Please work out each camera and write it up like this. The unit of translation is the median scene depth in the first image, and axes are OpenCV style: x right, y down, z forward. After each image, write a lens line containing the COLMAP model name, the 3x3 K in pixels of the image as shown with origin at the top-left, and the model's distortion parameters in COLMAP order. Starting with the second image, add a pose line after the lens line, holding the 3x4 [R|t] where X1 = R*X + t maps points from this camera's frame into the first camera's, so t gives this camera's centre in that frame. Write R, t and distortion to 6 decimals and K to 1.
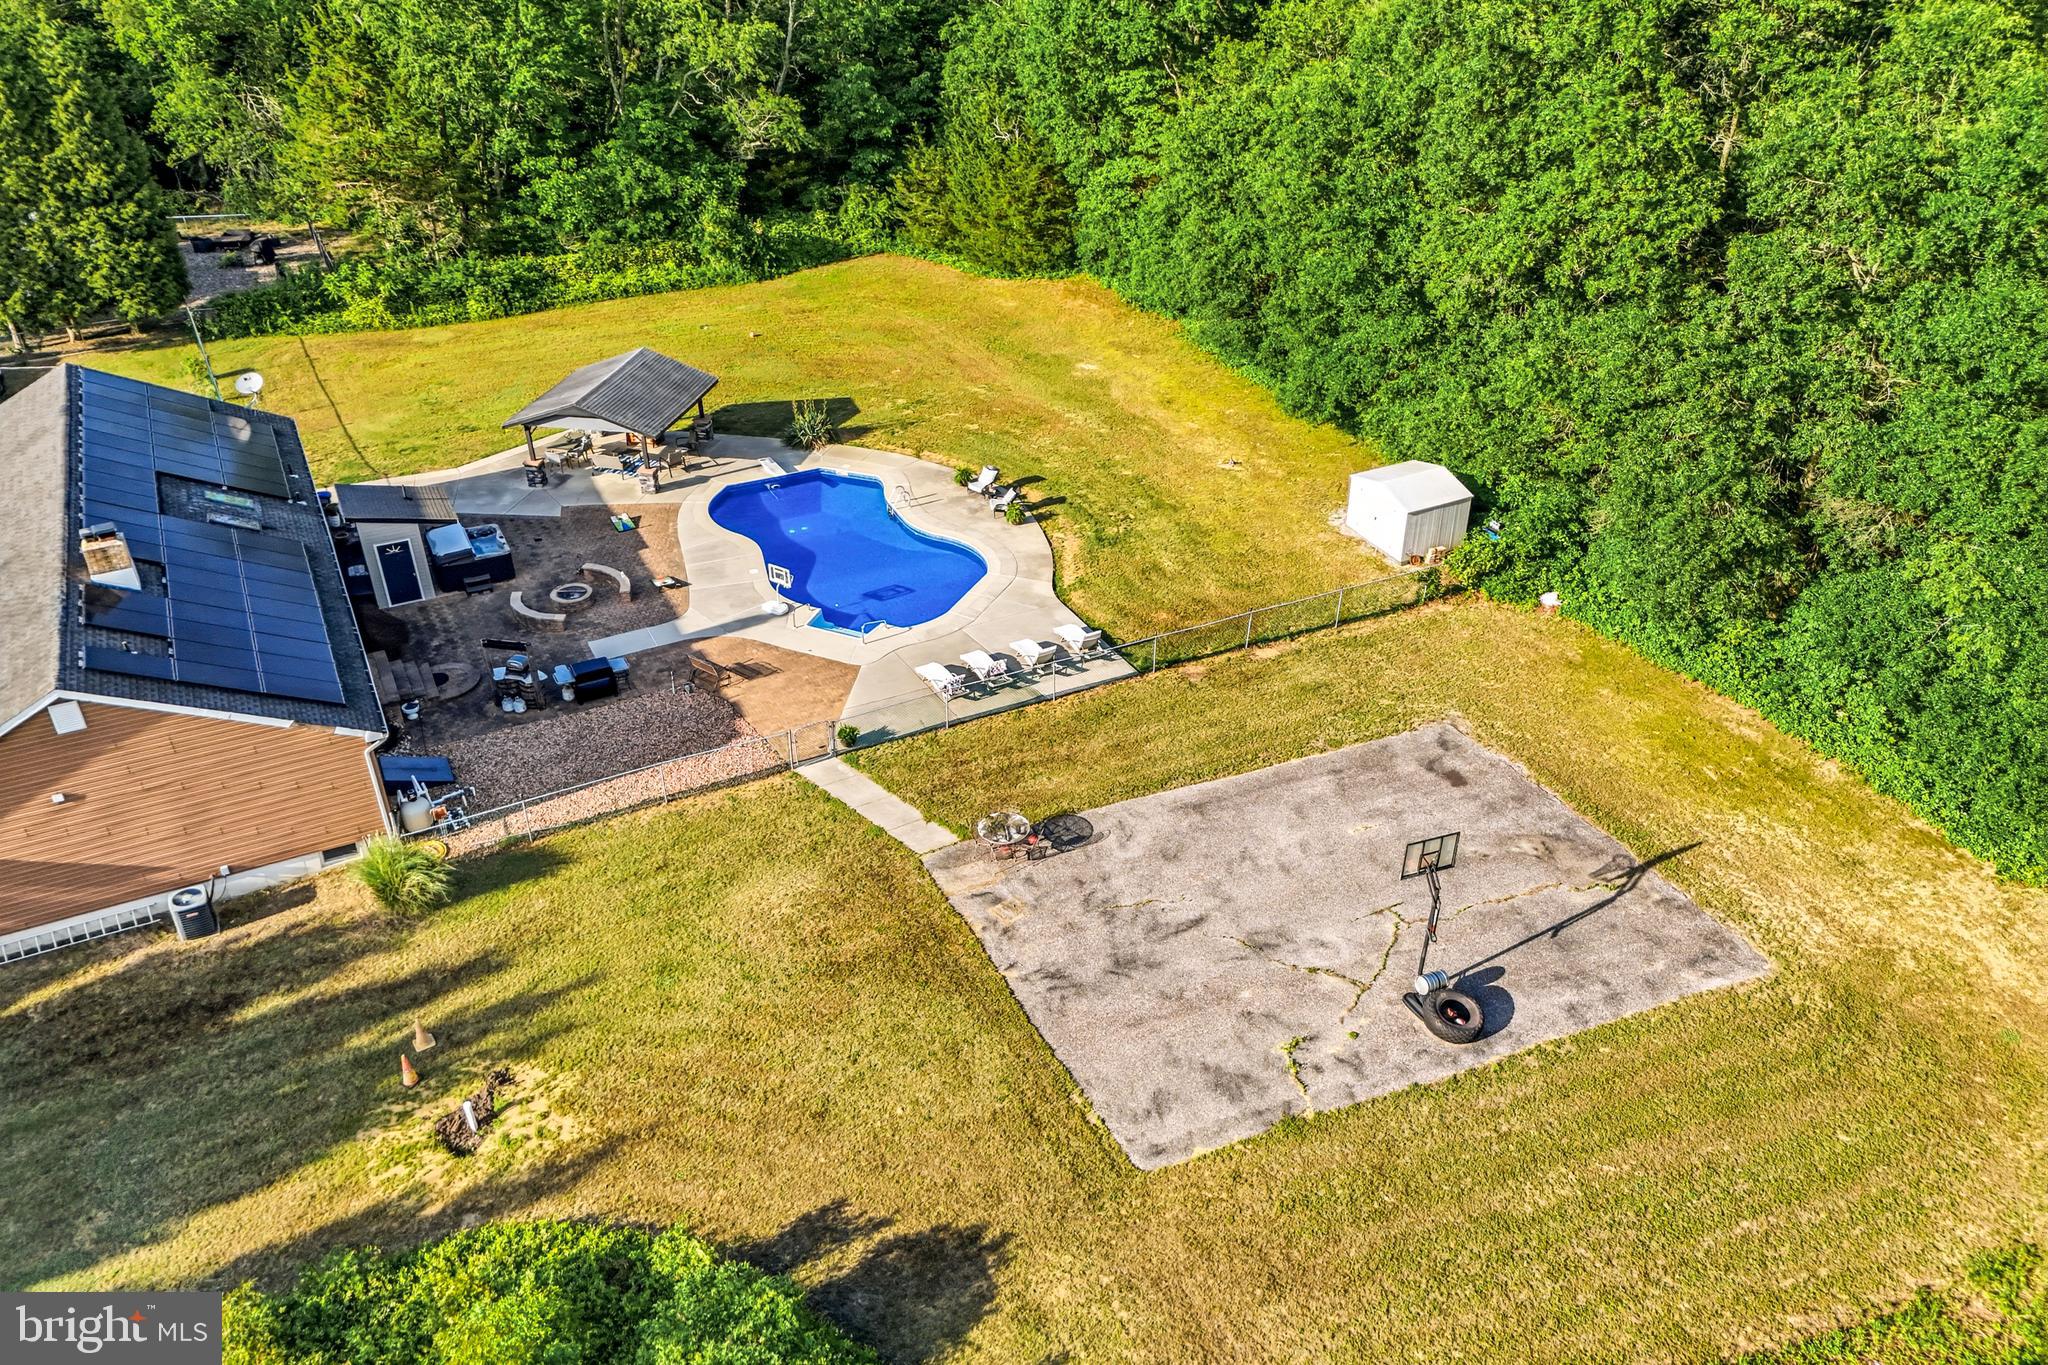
lens RADIAL K [[1518.6, 0, 1023.9], [0, 1518.6, 680.6], [0, 0, 1]] dist [0.034741, -0.002449]
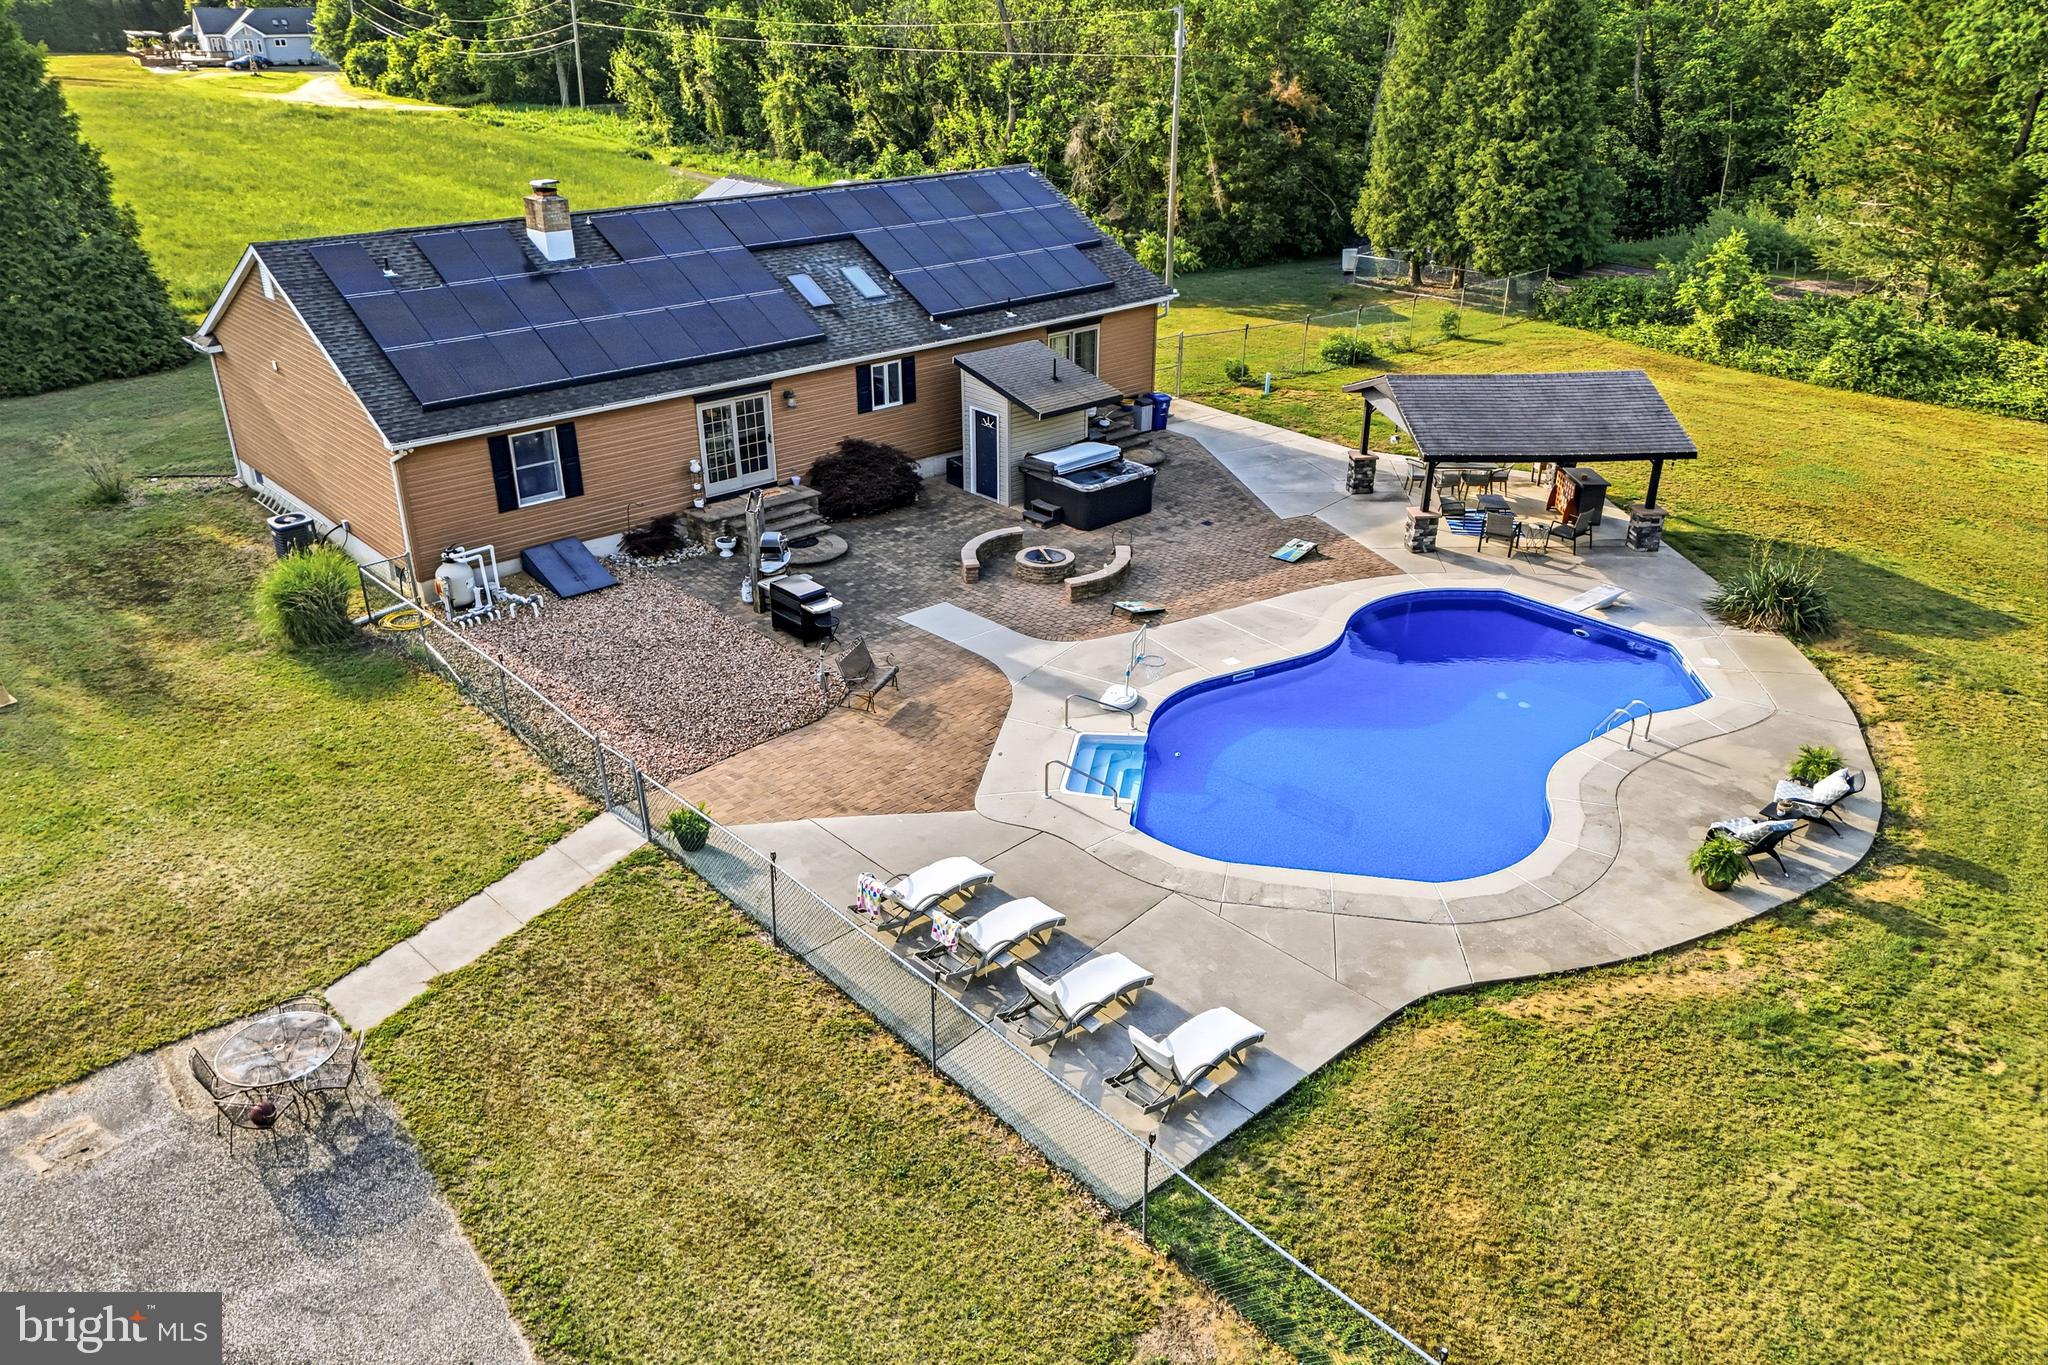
lens RADIAL K [[1518.6, 0, 1023.5], [0, 1518.6, 686.3], [0, 0, 1]] dist [0.034741, -0.002449]
pose [[0.258769, 0.415306, -0.872101, 0.330912], [-0.517249, 0.822075, 0.238006, -0.177357], [0.815777, 0.389505, 0.427544, 0.795905]]
